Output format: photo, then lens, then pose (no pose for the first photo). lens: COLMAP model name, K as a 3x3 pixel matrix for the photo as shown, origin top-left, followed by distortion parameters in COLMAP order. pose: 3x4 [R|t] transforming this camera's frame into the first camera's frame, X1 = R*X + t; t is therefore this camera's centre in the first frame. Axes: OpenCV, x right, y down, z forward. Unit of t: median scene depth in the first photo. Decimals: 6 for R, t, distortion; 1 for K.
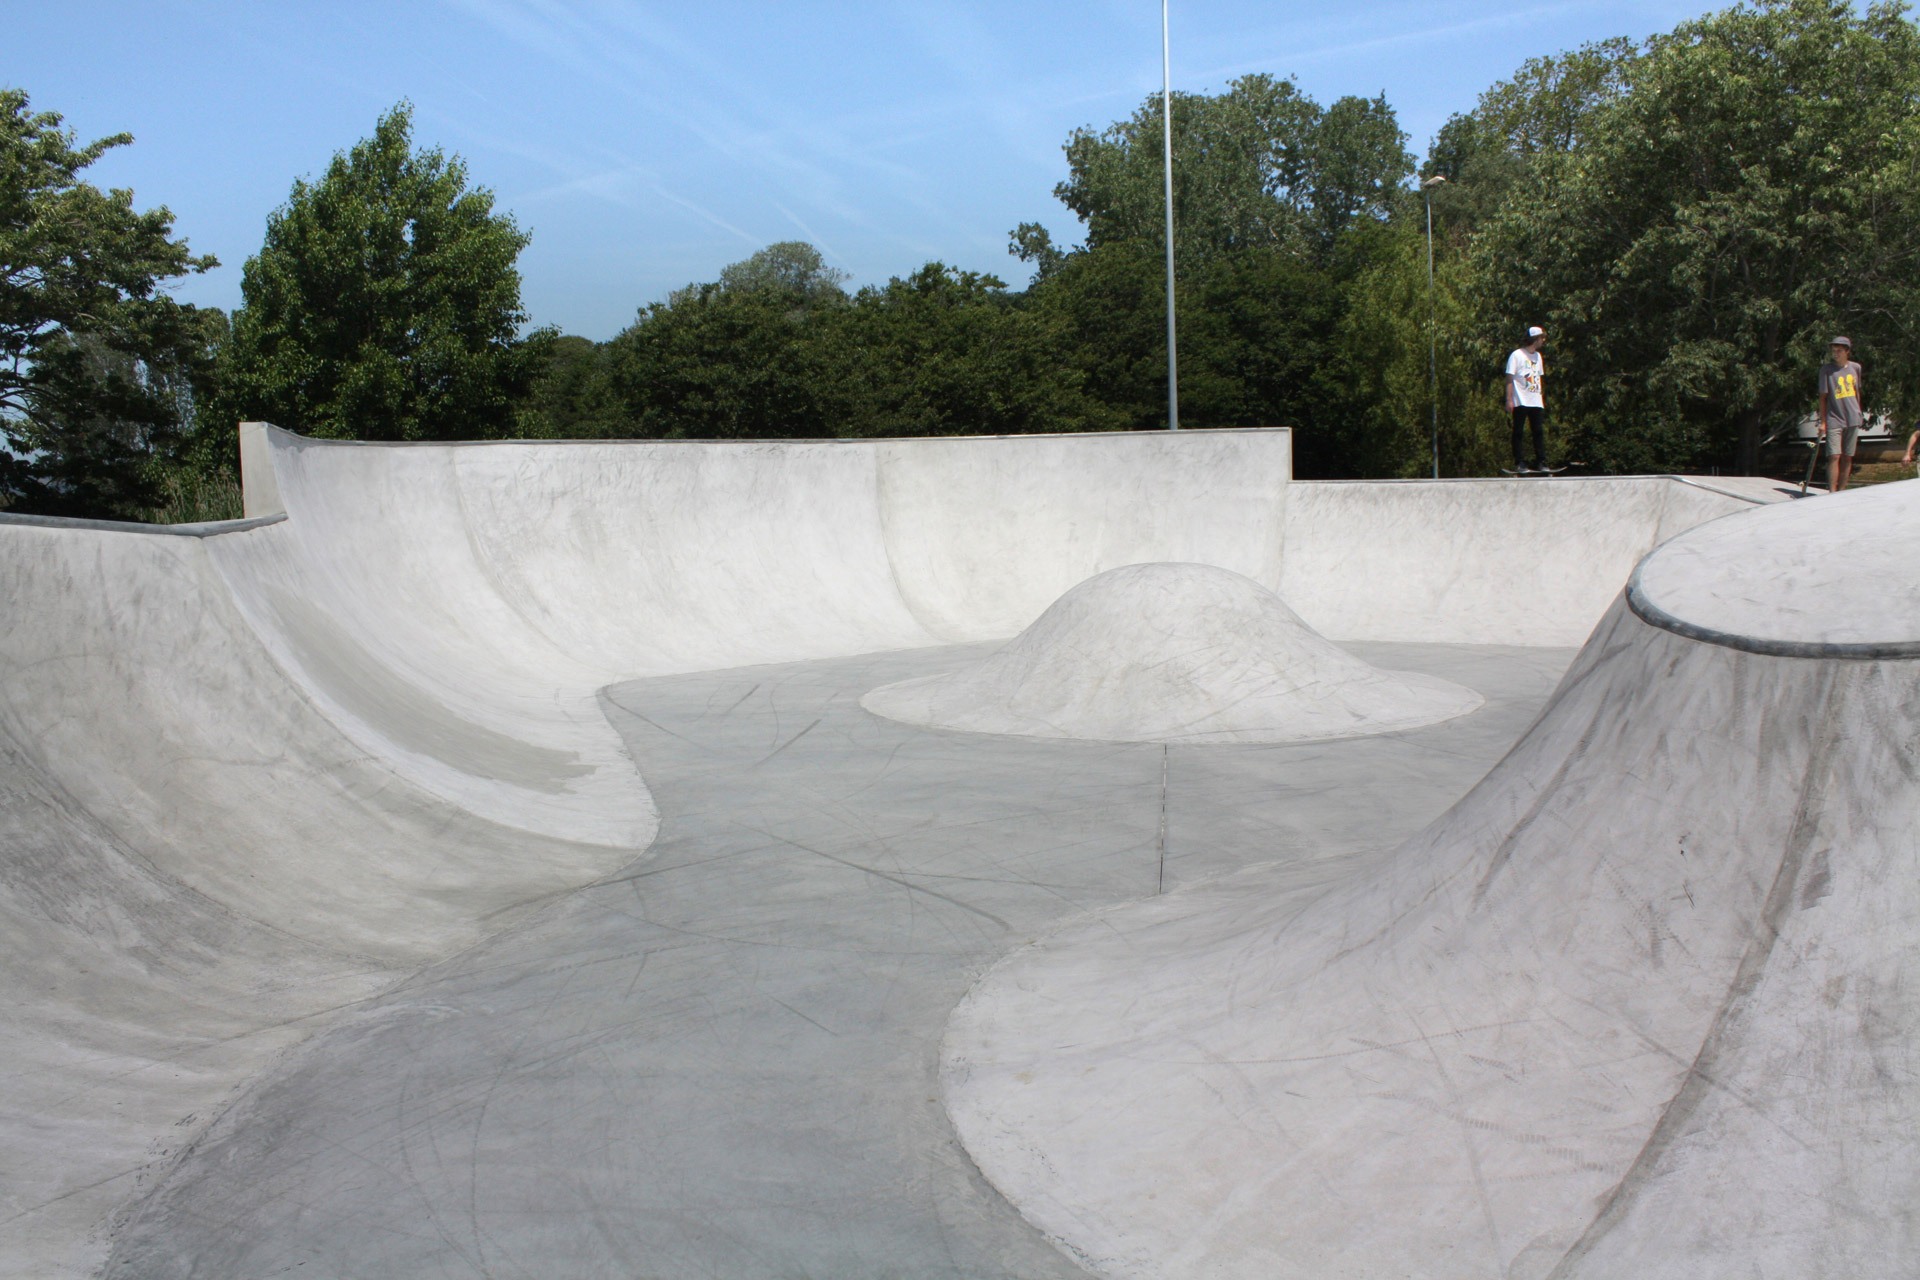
lens RADIAL K [[1636.2, 0, 954.3], [0, 1636.2, 706.9], [0, 0, 1]] dist [-0.175653, 0.149313]
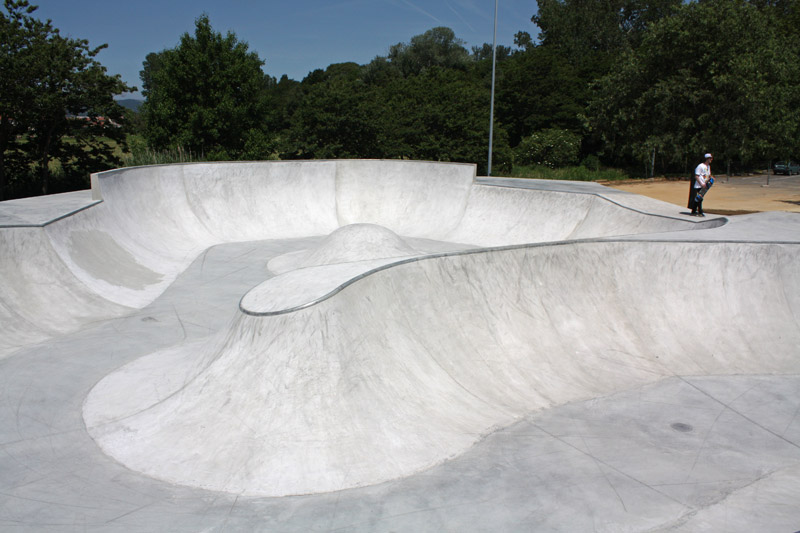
lens RADIAL K [[681.8, 0, 397.6], [0, 681.8, 294.4], [0, 0, 1]] dist [-0.175653, 0.149313]
pose [[0.981489, 0.093036, -0.167400, 0.311310], [-0.072781, 0.989695, 0.123319, -0.087621], [0.177148, -0.108853, 0.978146, -0.227897]]
